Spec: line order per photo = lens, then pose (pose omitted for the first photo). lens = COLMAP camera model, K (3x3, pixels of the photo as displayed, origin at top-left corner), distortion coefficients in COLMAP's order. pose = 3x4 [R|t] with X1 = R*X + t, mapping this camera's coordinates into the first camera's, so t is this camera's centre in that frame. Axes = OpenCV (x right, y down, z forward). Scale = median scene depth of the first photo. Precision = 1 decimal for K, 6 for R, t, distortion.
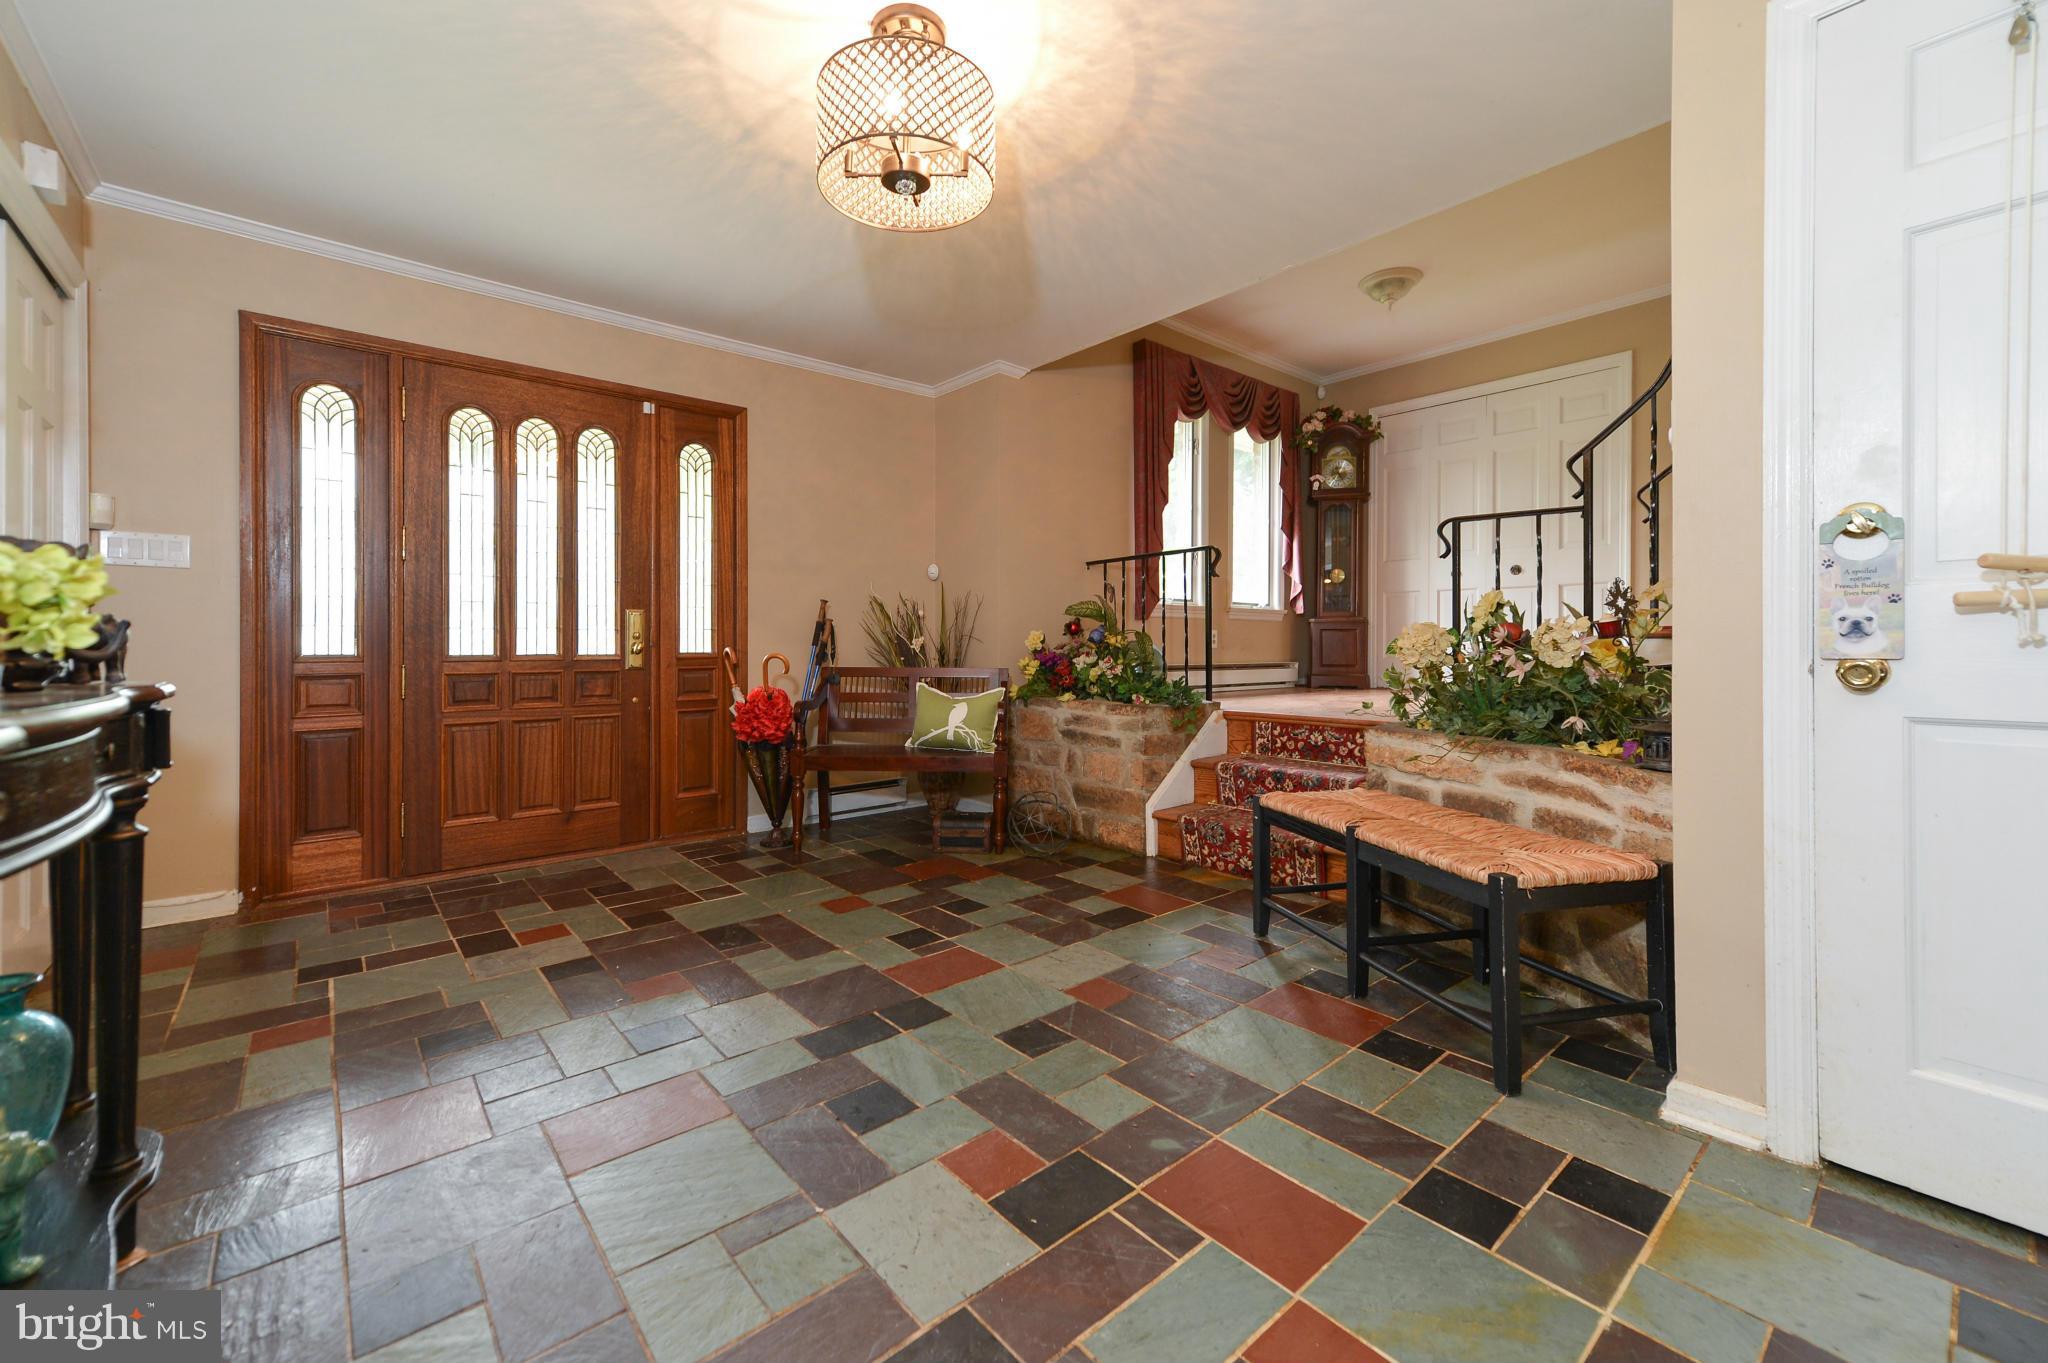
lens RADIAL K [[806.0, 0, 1031.3], [0, 806.0, 643.4], [0, 0, 1]] dist [0.003736, 0.000184]
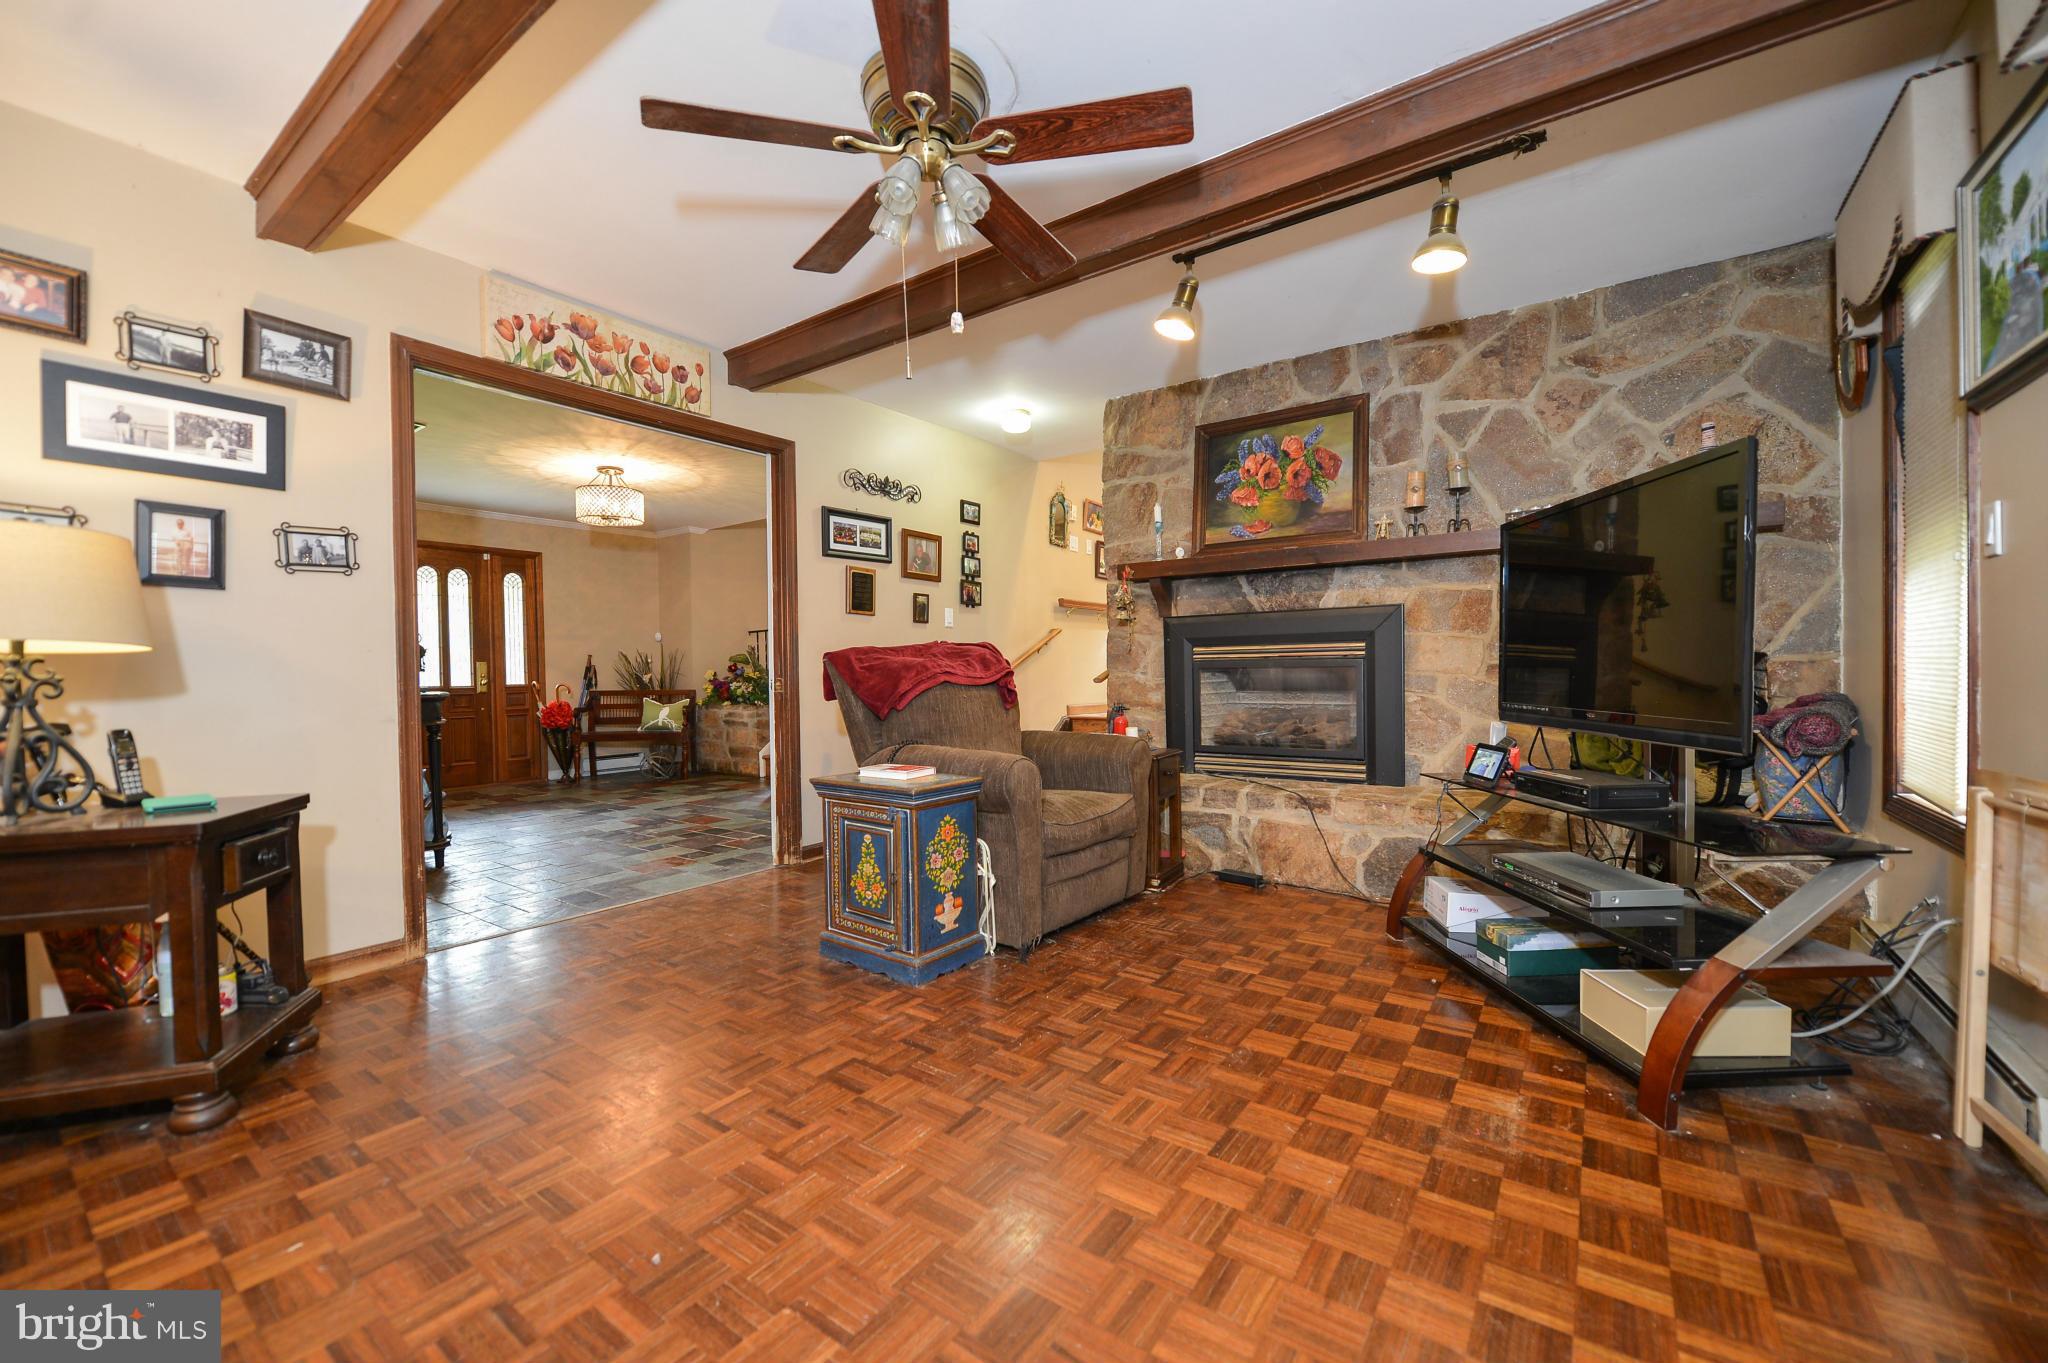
lens RADIAL K [[806.0, 0, 1020.1], [0, 806.0, 684.6], [0, 0, 1]] dist [0.003736, 0.000184]
pose [[0.974705, -0.017558, 0.222806, 0.309984], [0.014173, 0.999759, 0.016782, -0.002580], [-0.223047, -0.013200, 0.974718, -1.092390]]
